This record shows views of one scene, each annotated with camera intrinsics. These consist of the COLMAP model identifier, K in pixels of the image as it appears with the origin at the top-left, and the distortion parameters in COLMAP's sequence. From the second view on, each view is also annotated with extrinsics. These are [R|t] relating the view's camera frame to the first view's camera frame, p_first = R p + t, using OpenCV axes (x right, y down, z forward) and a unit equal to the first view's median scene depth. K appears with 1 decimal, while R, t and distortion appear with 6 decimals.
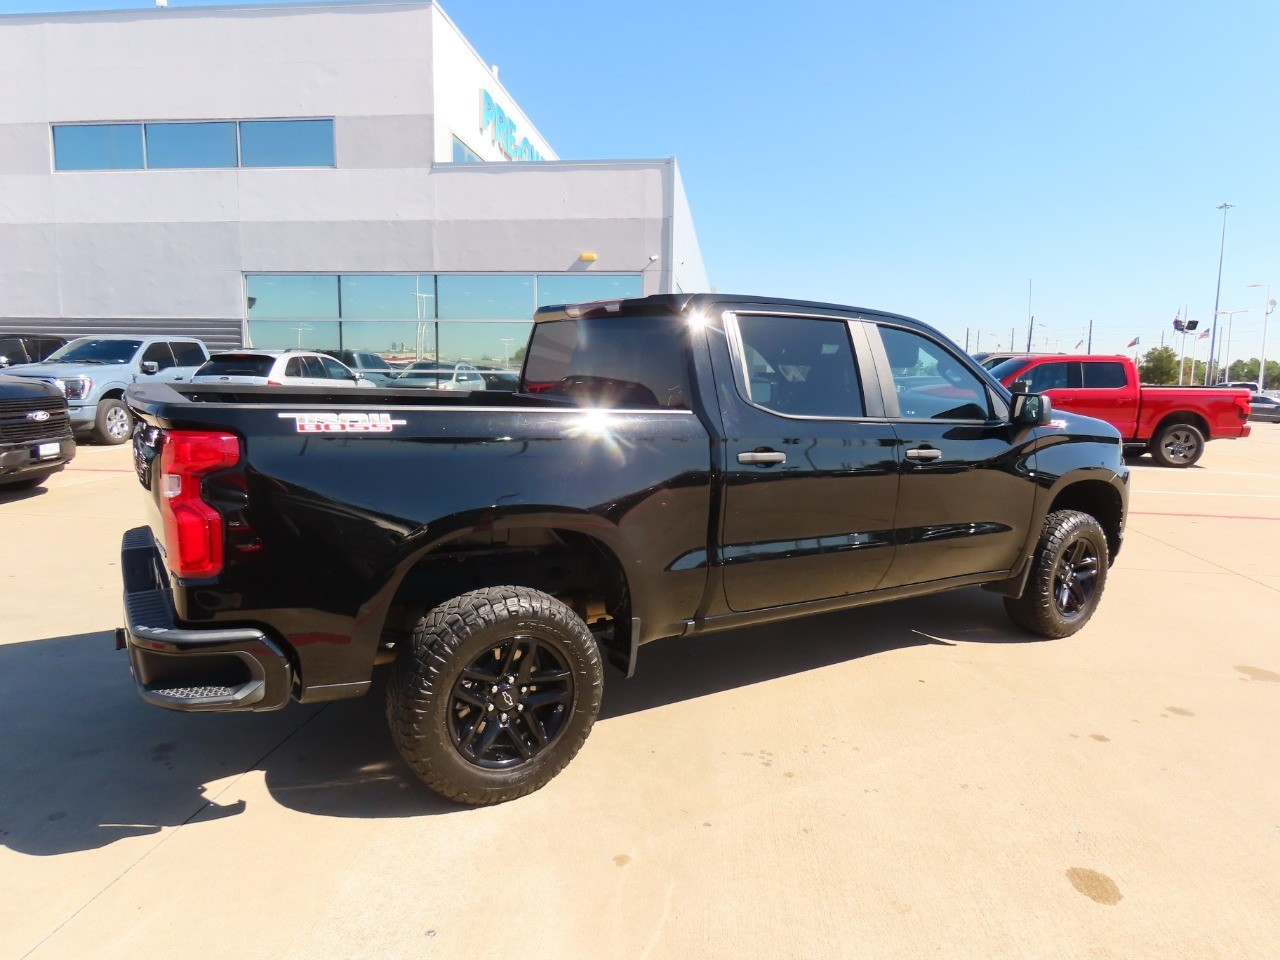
lens RADIAL K [[814.4, 0, 640.0], [0, 814.4, 480.0], [0, 0, 1]] dist [-0.003518, 0.001187]
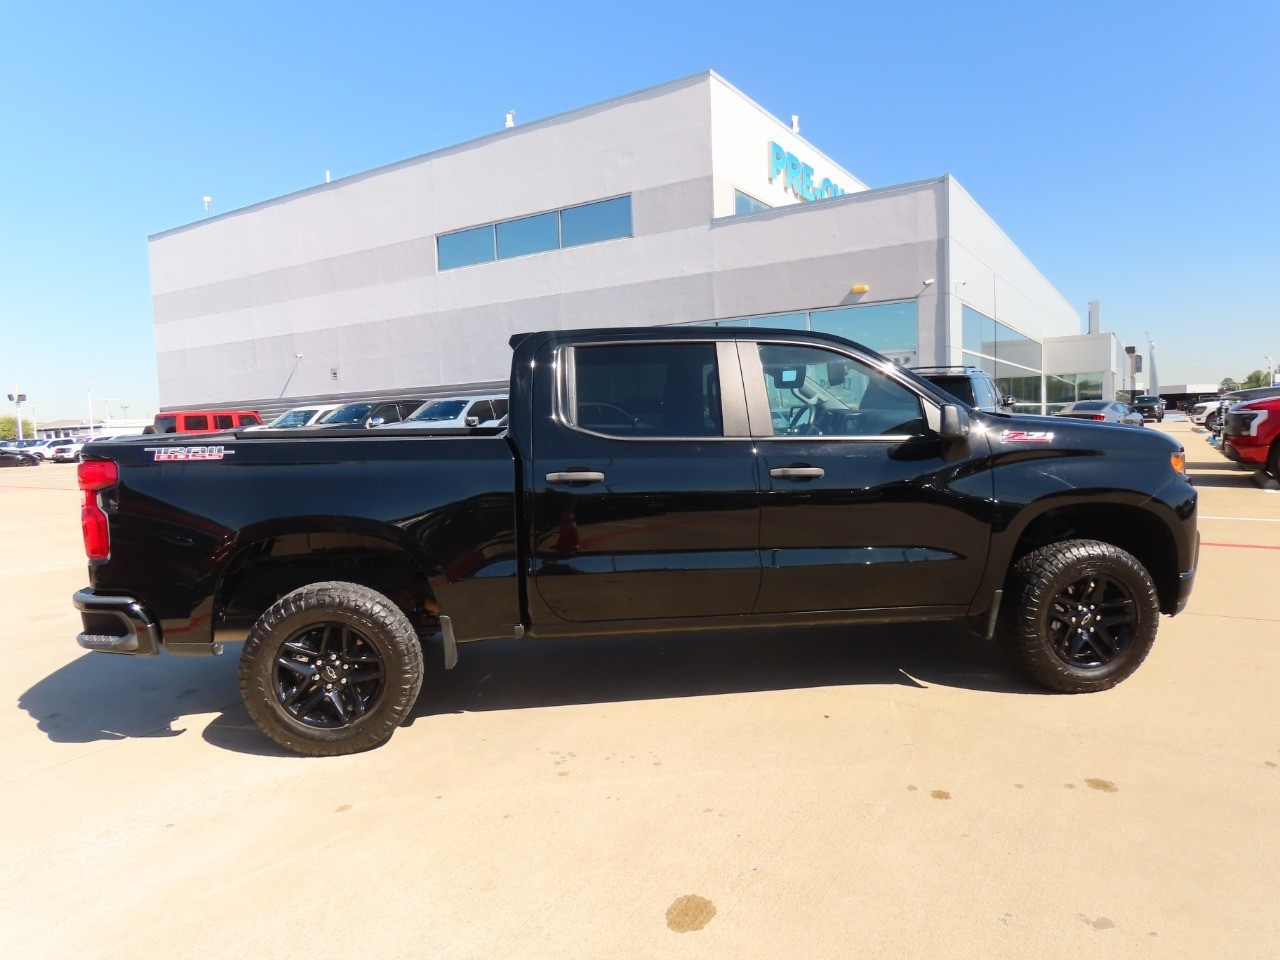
lens RADIAL K [[814.4, 0, 640.0], [0, 814.4, 480.0], [0, 0, 1]] dist [-0.003518, 0.001187]
pose [[0.897107, -0.014910, -0.441561, 0.131717], [-0.006790, 0.998847, -0.047522, 0.005047], [0.441761, 0.045630, 0.895972, 0.013088]]
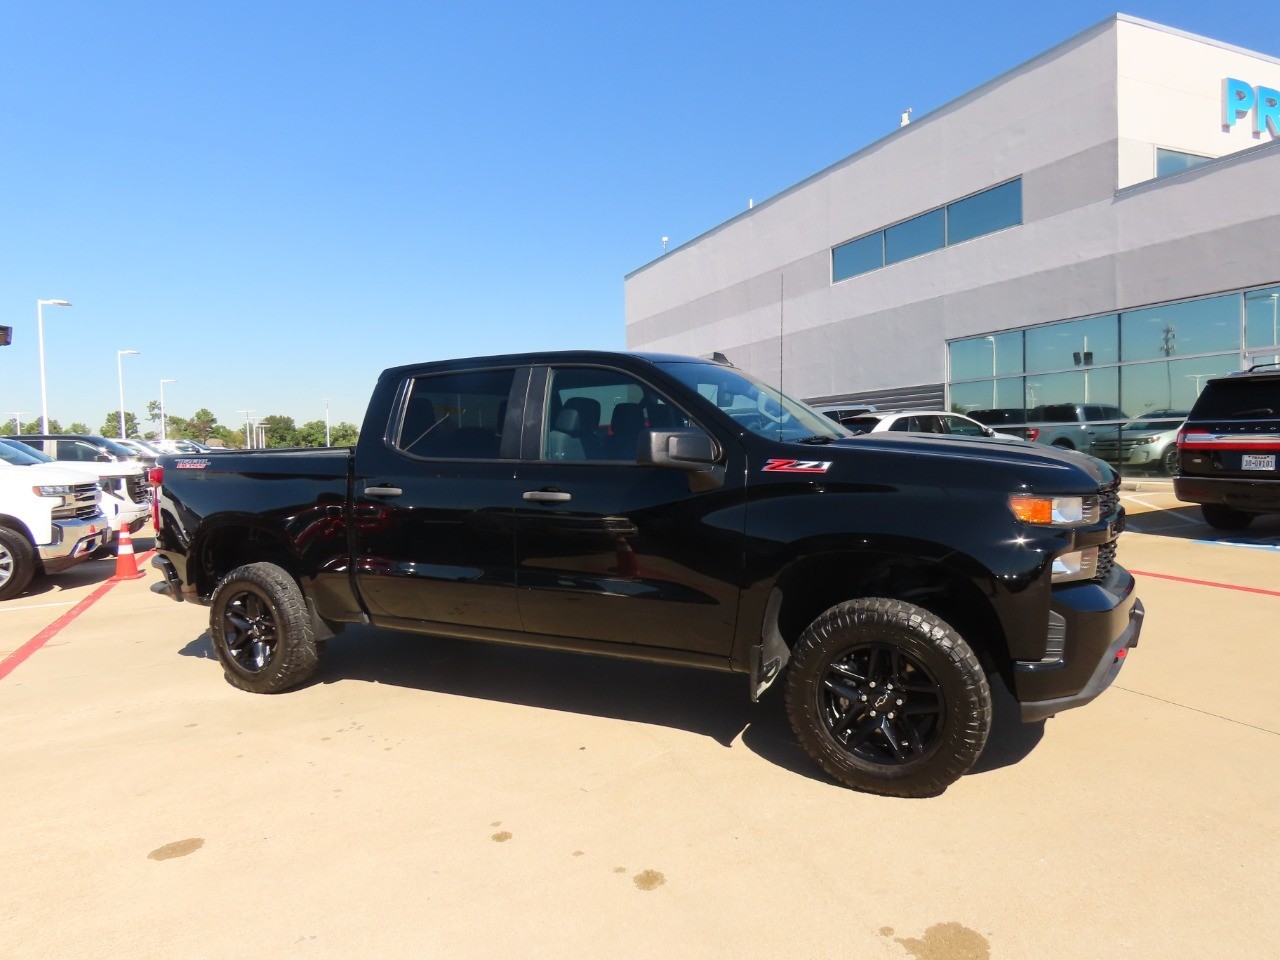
lens RADIAL K [[811.1, 0, 645.2], [0, 811.1, 481.3], [0, 0, 1]] dist [-0.002281, -0.004321]
pose [[0.500132, 0.009674, -0.865895, 0.268310], [-0.071884, 0.996950, -0.030382, -0.006376], [0.862961, 0.077439, 0.499302, 0.135007]]
